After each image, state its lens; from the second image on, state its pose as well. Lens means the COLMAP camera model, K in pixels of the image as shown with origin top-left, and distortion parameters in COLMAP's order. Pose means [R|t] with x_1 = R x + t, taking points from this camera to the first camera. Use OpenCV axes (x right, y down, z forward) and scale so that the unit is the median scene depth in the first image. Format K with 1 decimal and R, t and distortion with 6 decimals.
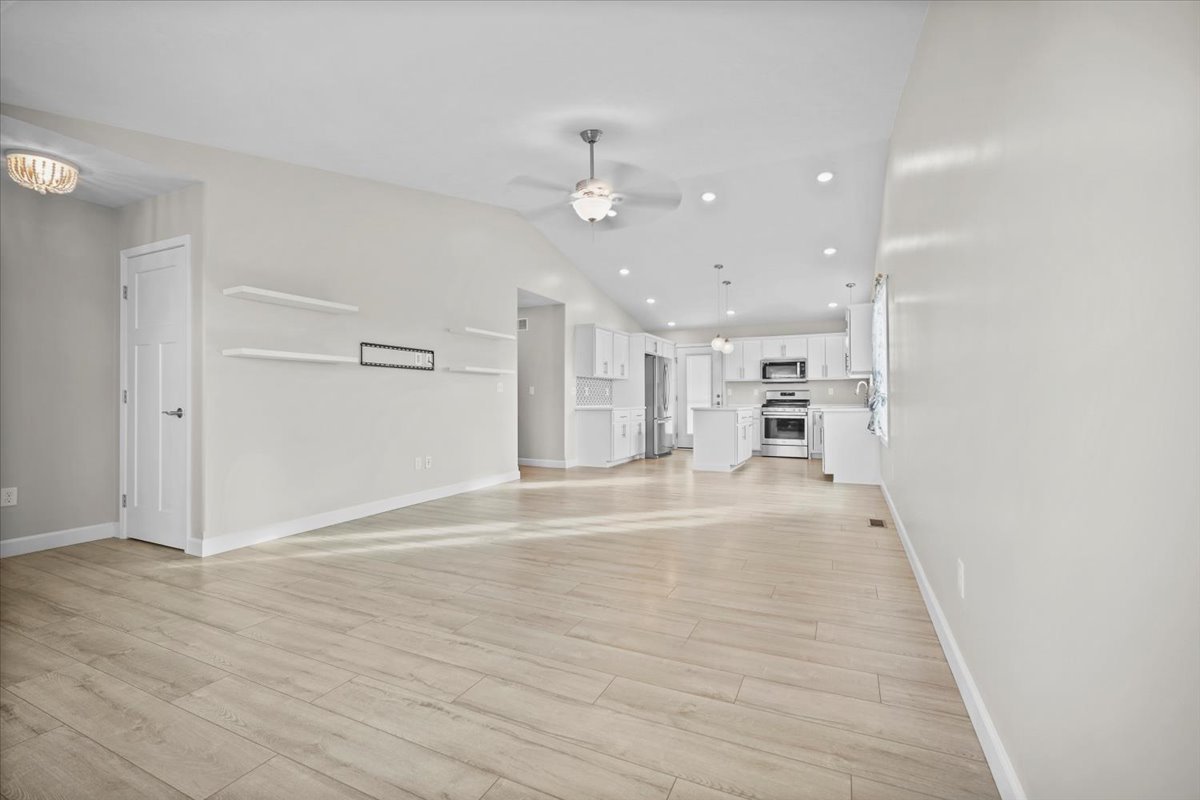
lens RADIAL K [[522.2, 0, 598.5], [0, 522.2, 399.9], [0, 0, 1]] dist [-0.011072, 0.001352]
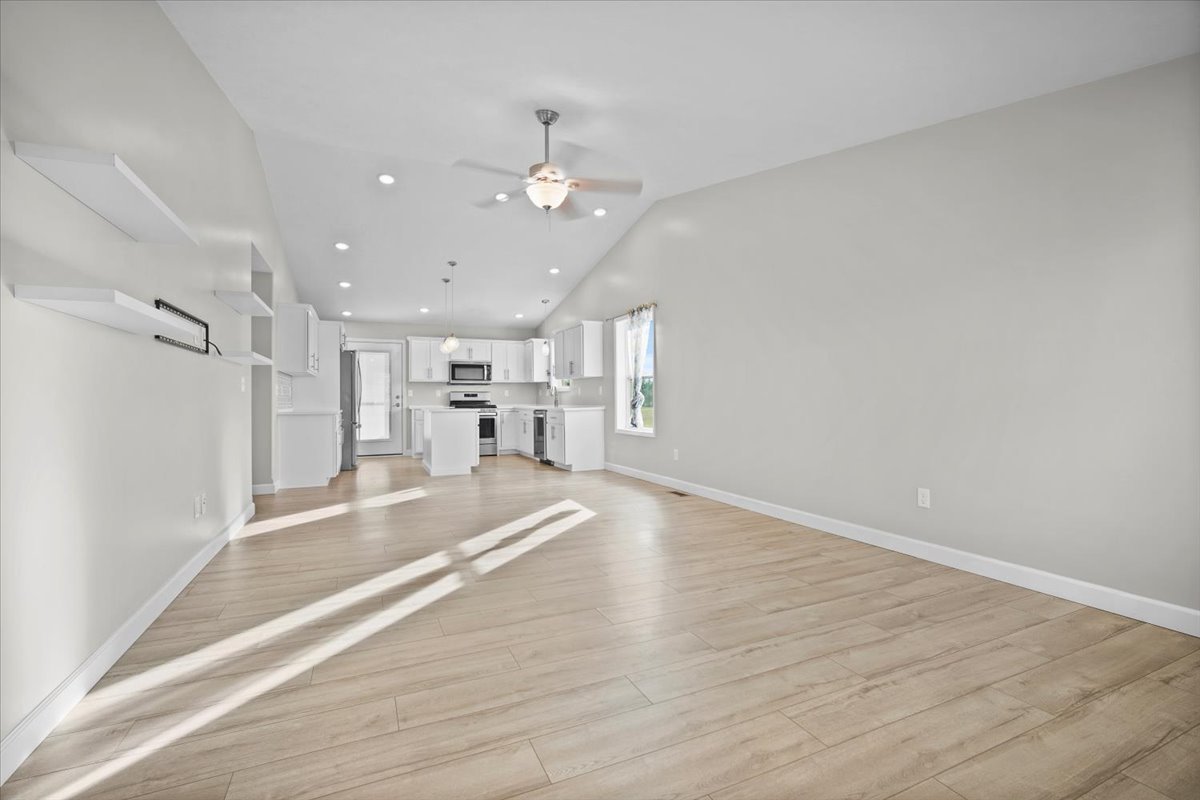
lens RADIAL K [[522.2, 0, 598.5], [0, 522.2, 399.9], [0, 0, 1]] dist [-0.011072, 0.001352]
pose [[0.644919, -0.002751, 0.764246, -0.345863], [0.004710, 0.999989, -0.000376, -0.000470], [-0.764237, 0.003842, 0.644924, 0.171703]]
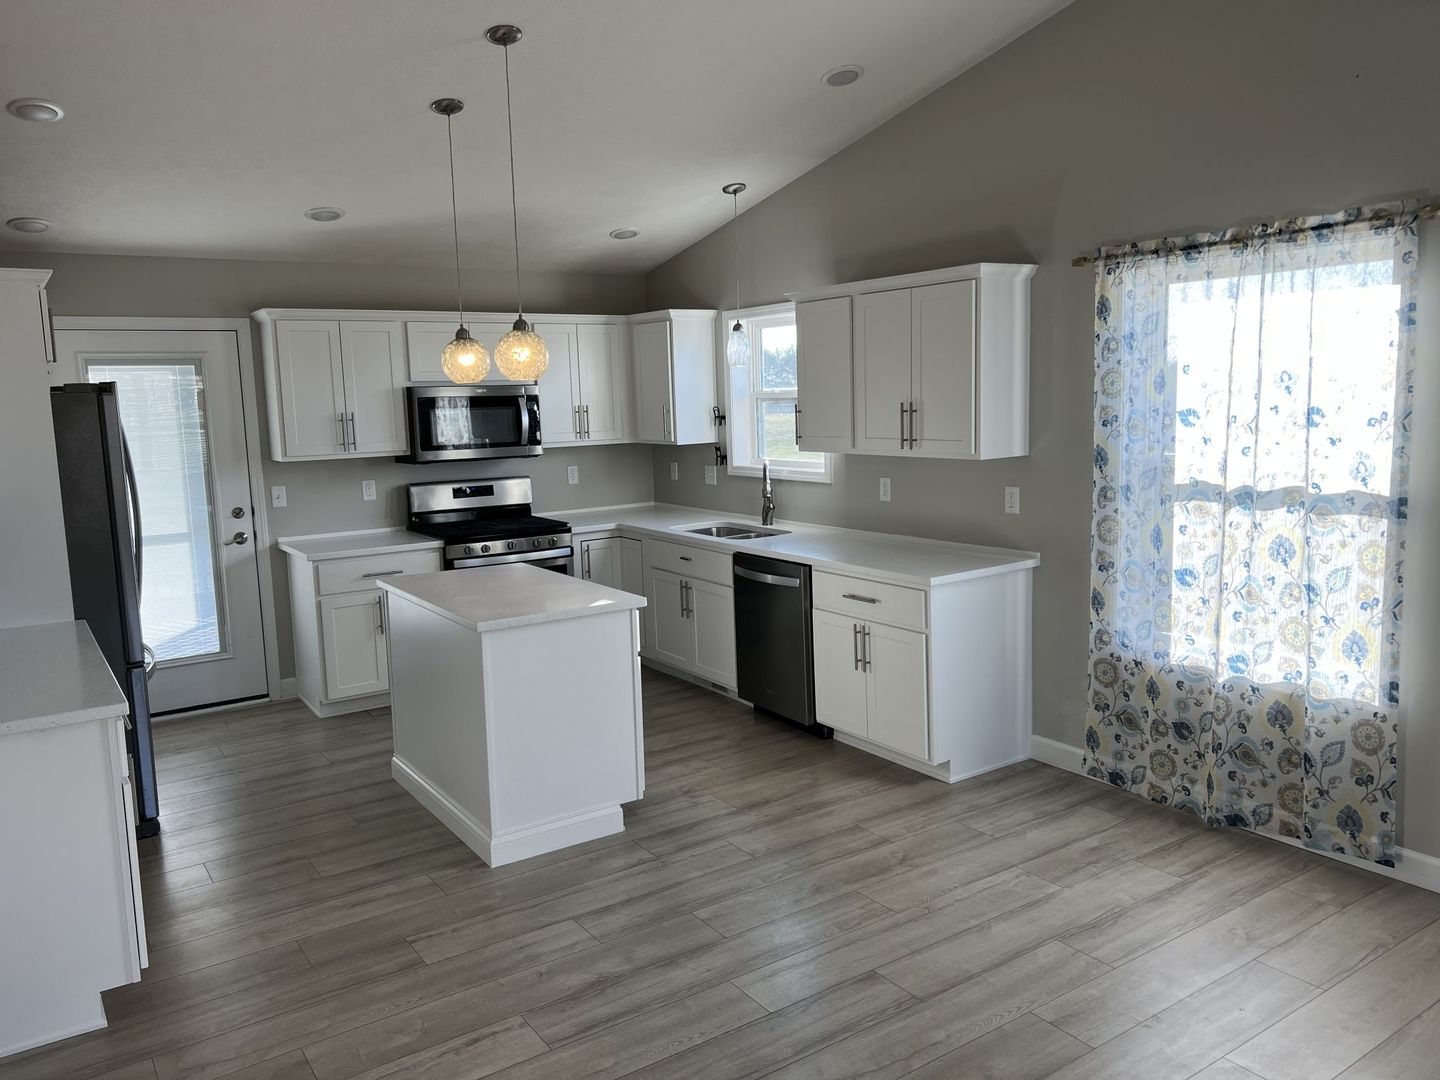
lens RADIAL K [[1074.6, 0, 720.0], [0, 1074.6, 540.0], [0, 0, 1]] dist [0.111608, -0.130839]
pose [[0.509725, -0.132666, 0.850047, -0.191414], [0.028885, 0.990121, 0.137207, -0.090695], [-0.859853, -0.045384, 0.508521, 0.657780]]
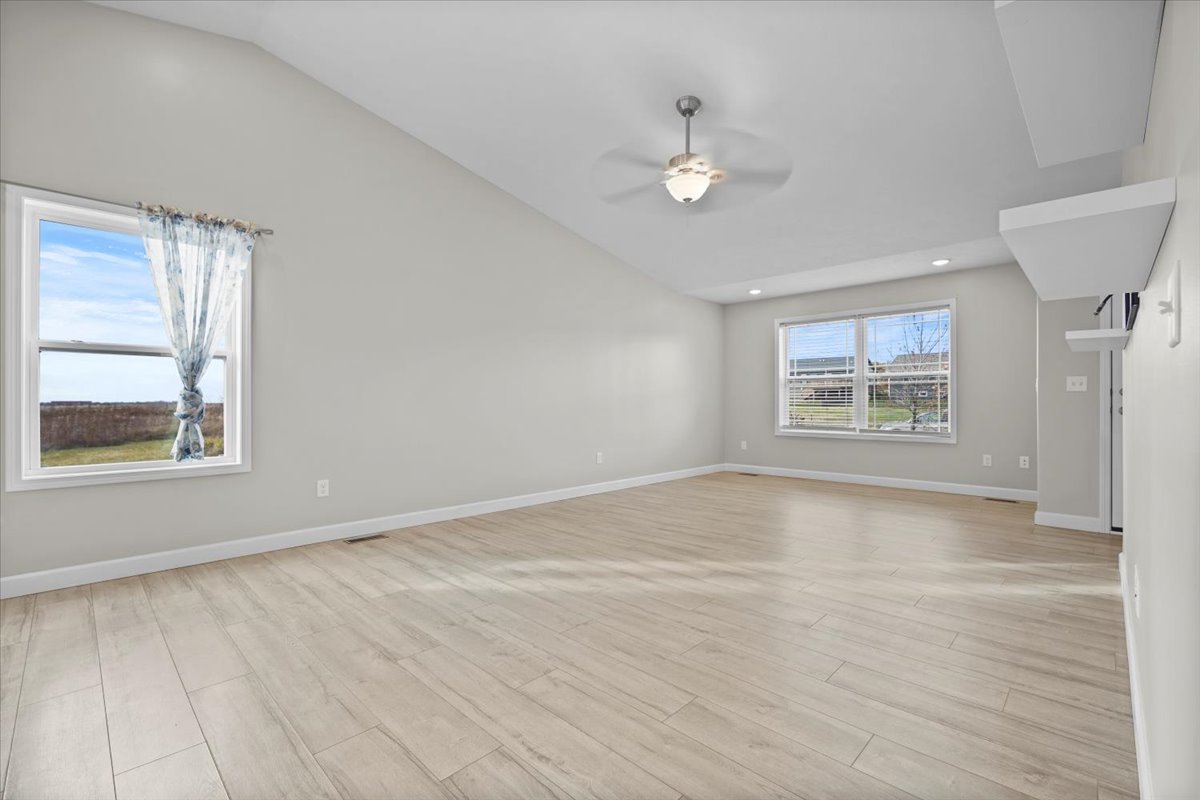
lens RADIAL K [[522.2, 0, 598.5], [0, 522.2, 399.9], [0, 0, 1]] dist [-0.011072, 0.001352]
pose [[-0.945273, 0.003133, 0.326266, -0.082446], [0.002333, 0.999993, -0.002843, -0.000654], [-0.326273, -0.001926, -0.945274, 0.983746]]
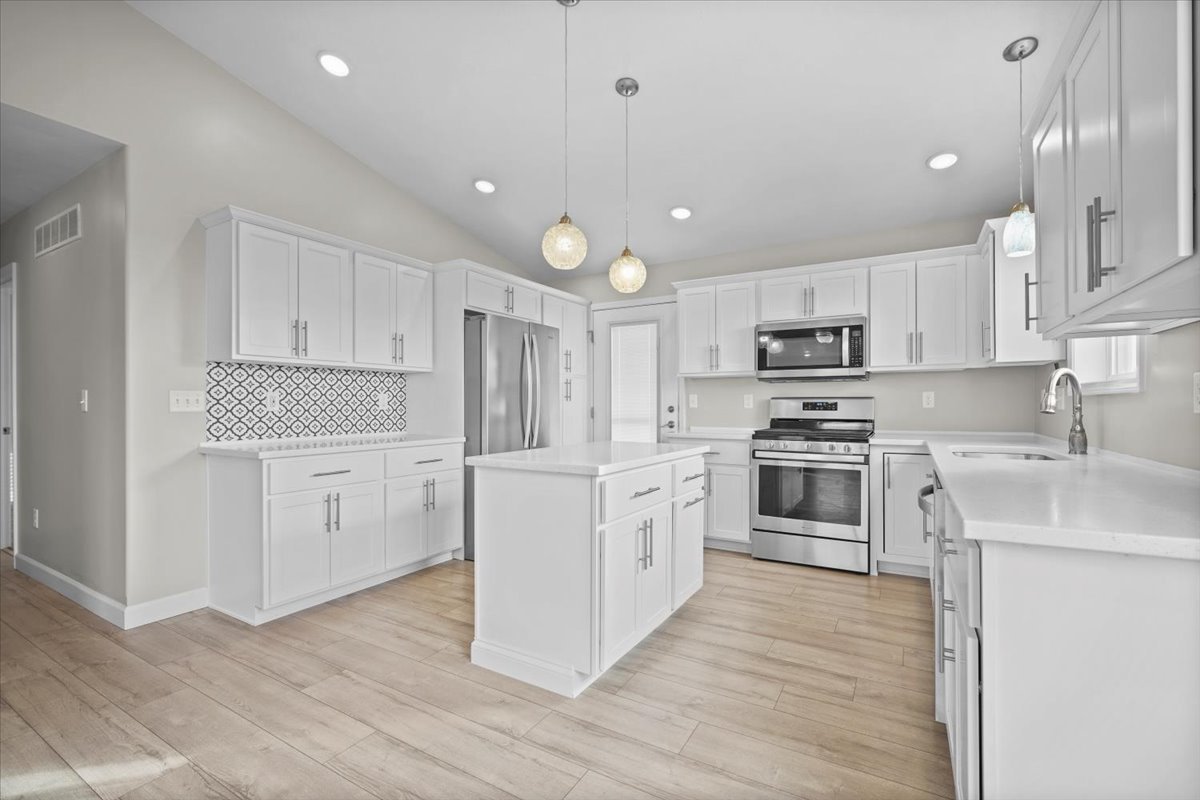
lens RADIAL K [[534.0, 0, 598.4], [0, 534.0, 408.2], [0, 0, 1]] dist [-0.002045, 0.000199]
pose [[0.996148, 0.000724, -0.087690, 0.284153], [-0.000088, 0.999974, 0.007266, -0.016104], [0.087693, -0.007230, 0.996121, 0.708980]]
